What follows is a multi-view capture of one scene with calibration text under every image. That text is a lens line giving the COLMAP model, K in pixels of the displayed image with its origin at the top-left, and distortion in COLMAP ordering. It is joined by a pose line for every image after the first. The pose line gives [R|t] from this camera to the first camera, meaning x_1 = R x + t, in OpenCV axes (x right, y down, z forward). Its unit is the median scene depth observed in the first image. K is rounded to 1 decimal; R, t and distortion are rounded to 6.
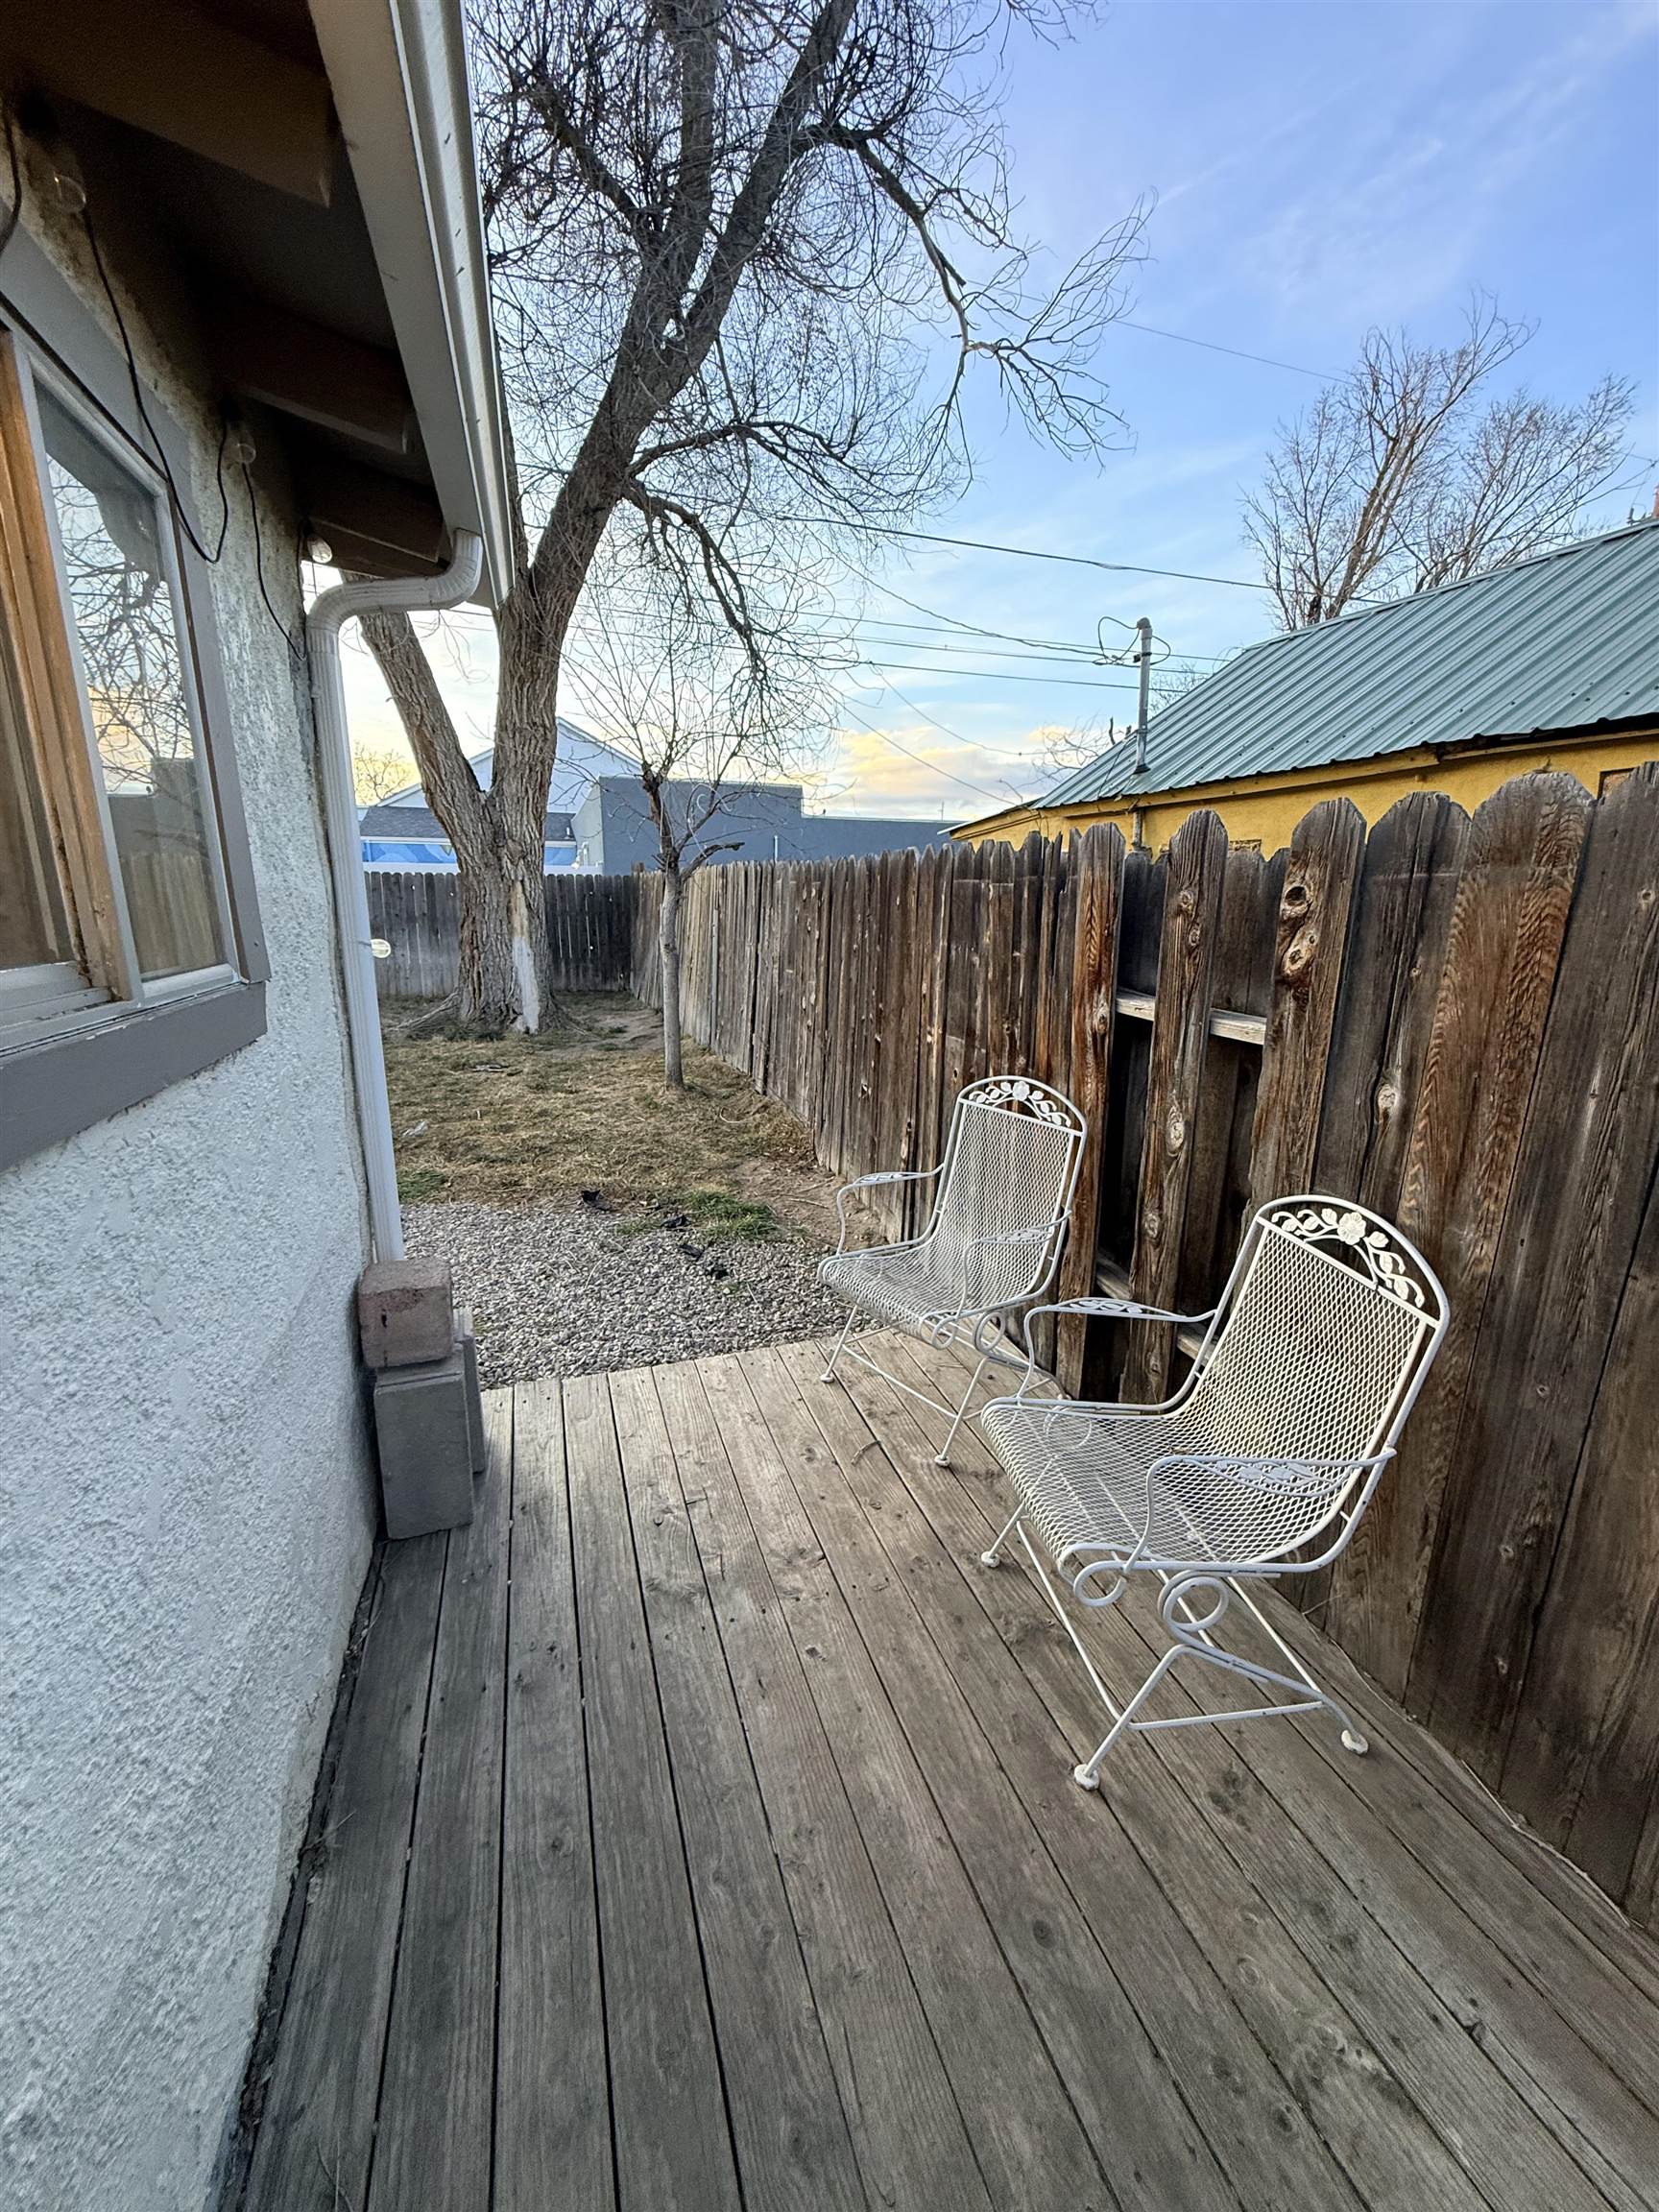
lens RADIAL K [[877.7, 0, 827.7], [0, 877.7, 1102.3], [0, 0, 1]] dist [0.001397, -0.000596]
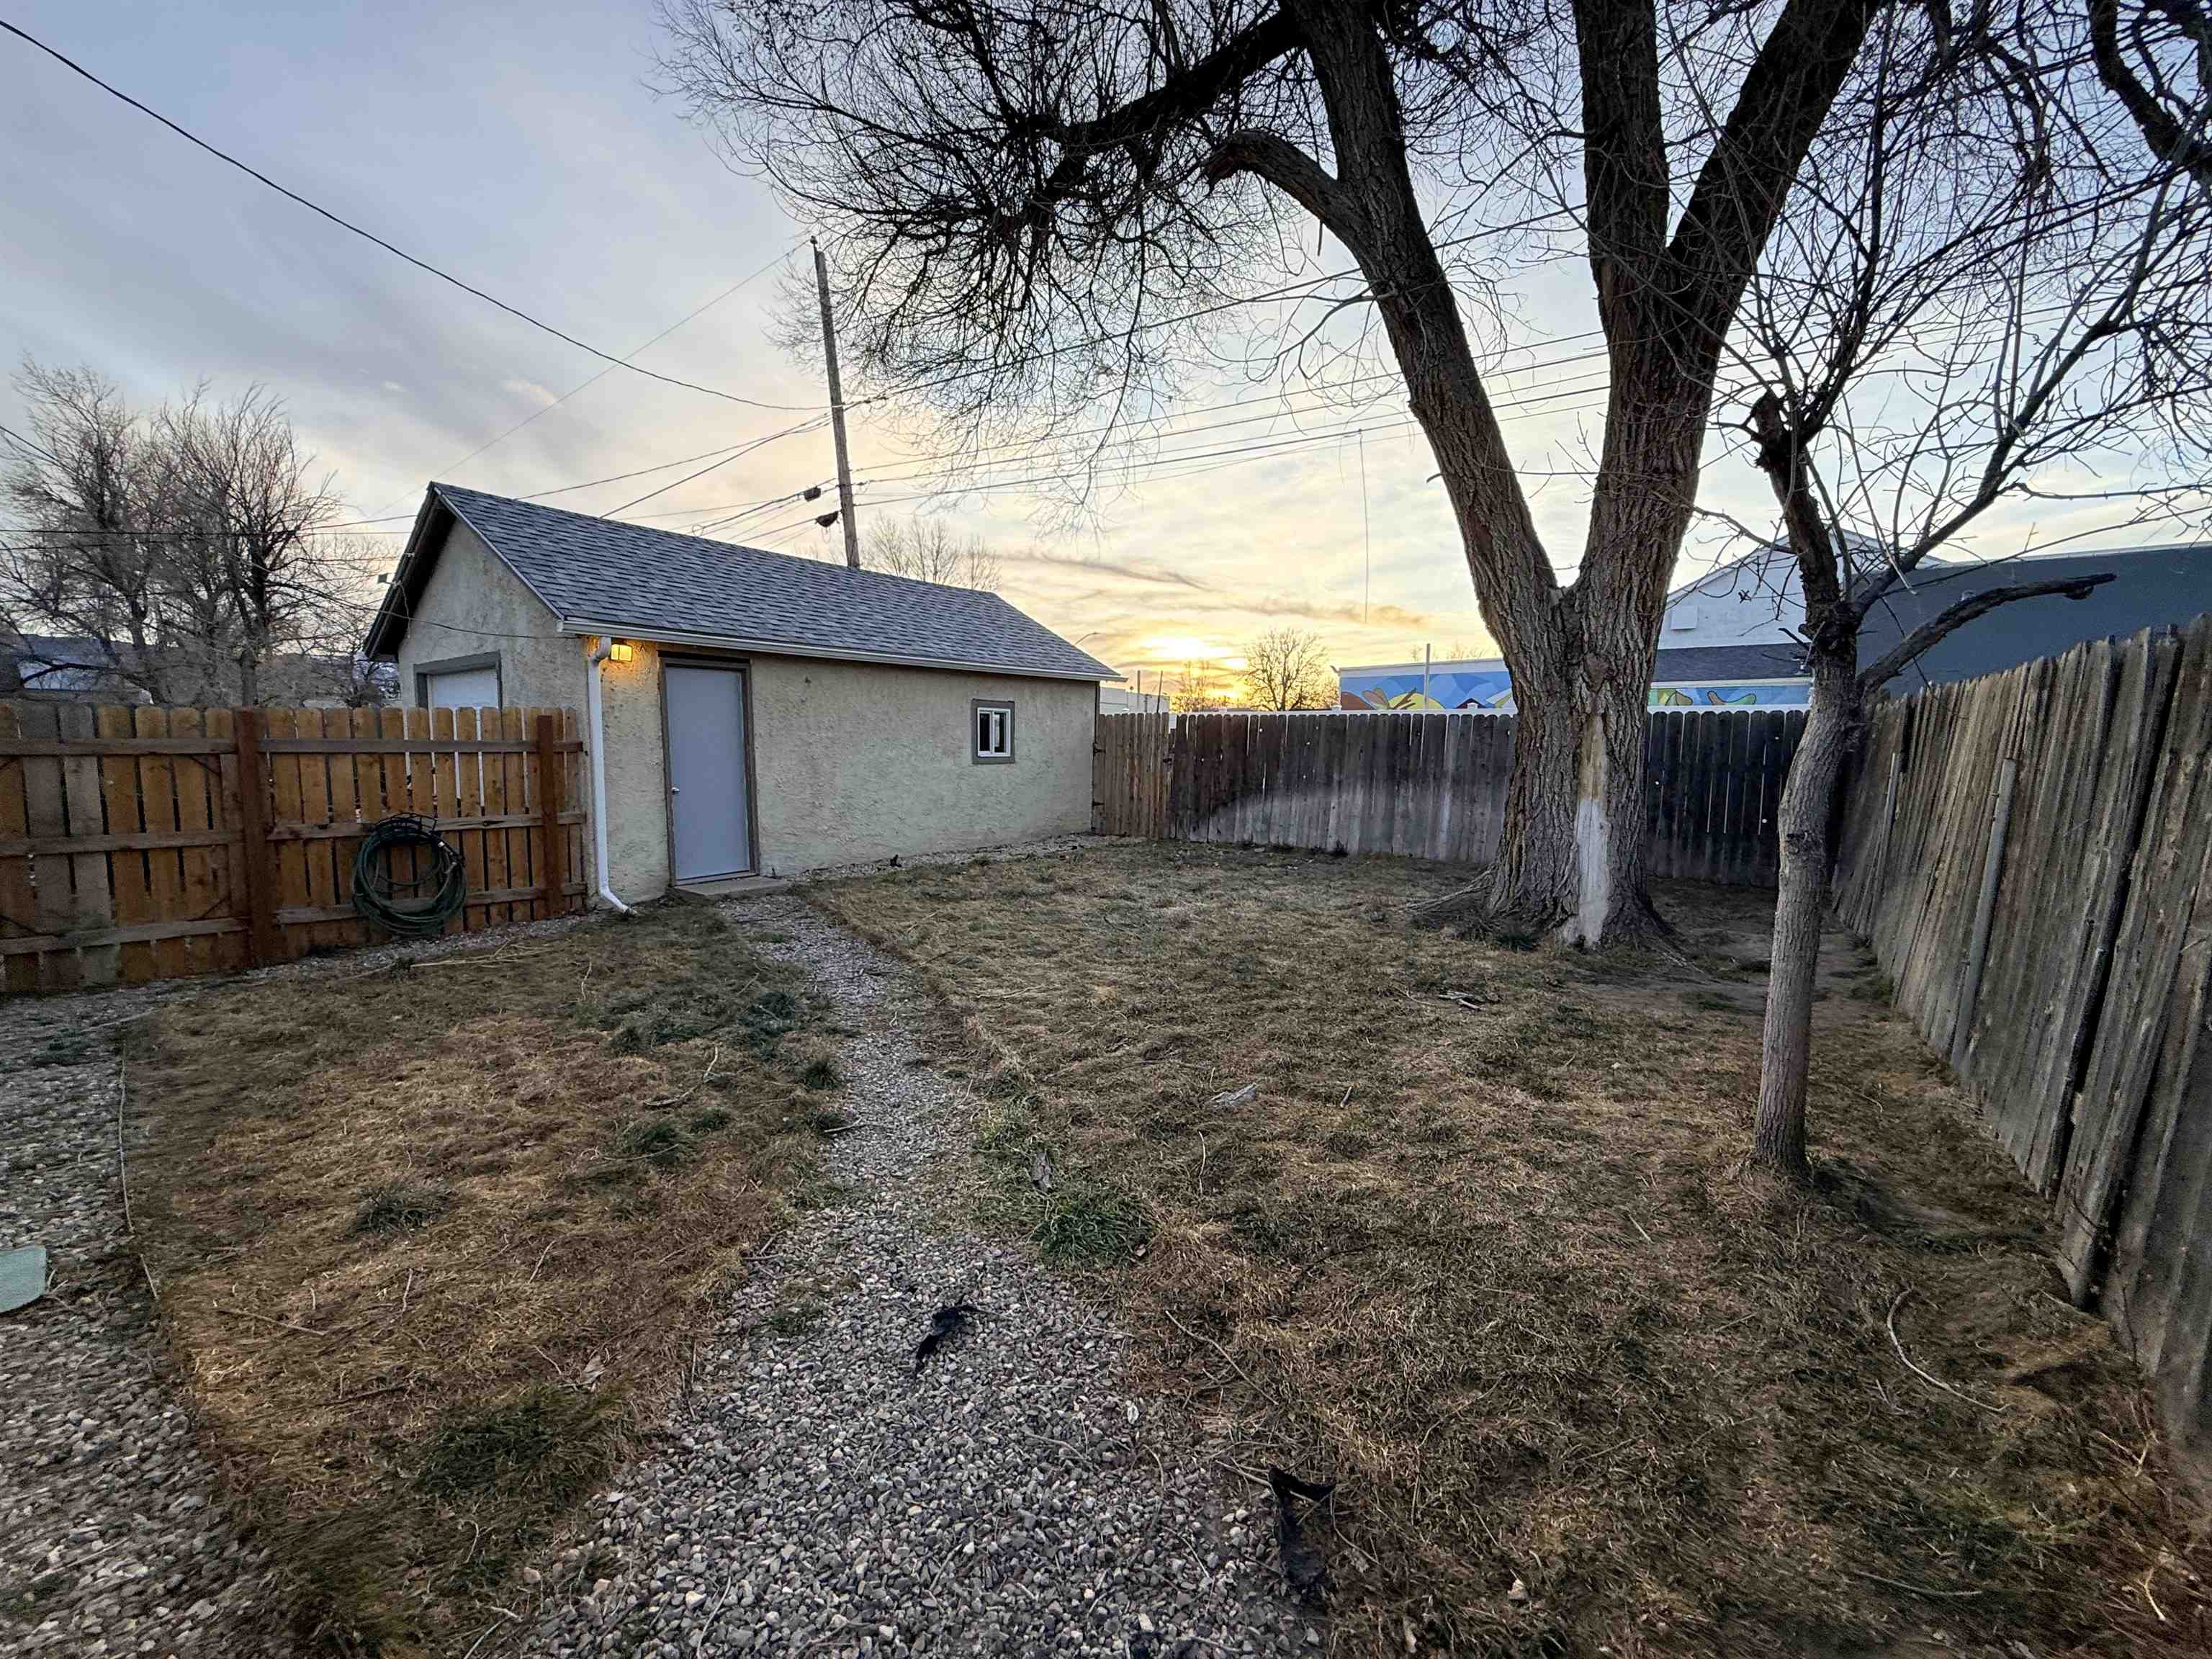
lens RADIAL K [[885.4, 0, 1102.5], [0, 885.4, 832.1], [0, 0, 1]] dist [0.001020, -0.000012]
pose [[0.570142, 0.081935, -0.817450, -0.023898], [-0.196887, 0.979645, -0.039129, -0.087958], [0.797605, 0.183255, 0.574669, 0.440262]]
